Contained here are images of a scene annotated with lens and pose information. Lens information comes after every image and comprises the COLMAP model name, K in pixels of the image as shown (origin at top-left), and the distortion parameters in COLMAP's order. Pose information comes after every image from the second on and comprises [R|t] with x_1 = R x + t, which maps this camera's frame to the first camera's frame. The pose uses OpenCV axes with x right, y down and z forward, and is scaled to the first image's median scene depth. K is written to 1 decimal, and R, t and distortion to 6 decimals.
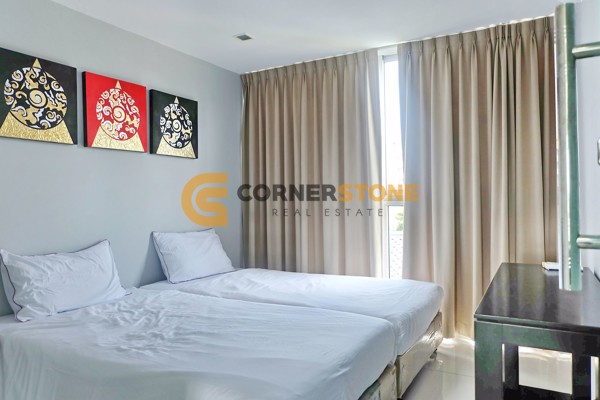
lens RADIAL K [[438.8, 0, 299.8], [0, 438.8, 198.7], [0, 0, 1]] dist [-0.016934, 0.020215]
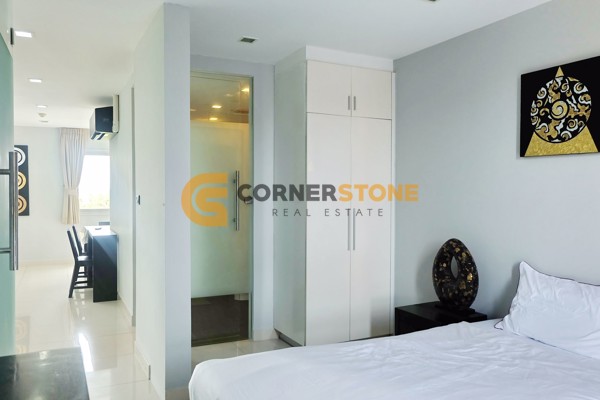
lens RADIAL K [[438.8, 0, 299.9], [0, 438.8, 199.6], [0, 0, 1]] dist [-0.016934, 0.020215]
pose [[-0.533123, 0.038328, -0.845169, 0.493110], [0.007430, 0.999147, 0.040624, -0.078977], [0.846005, 0.015378, -0.532953, 1.028855]]
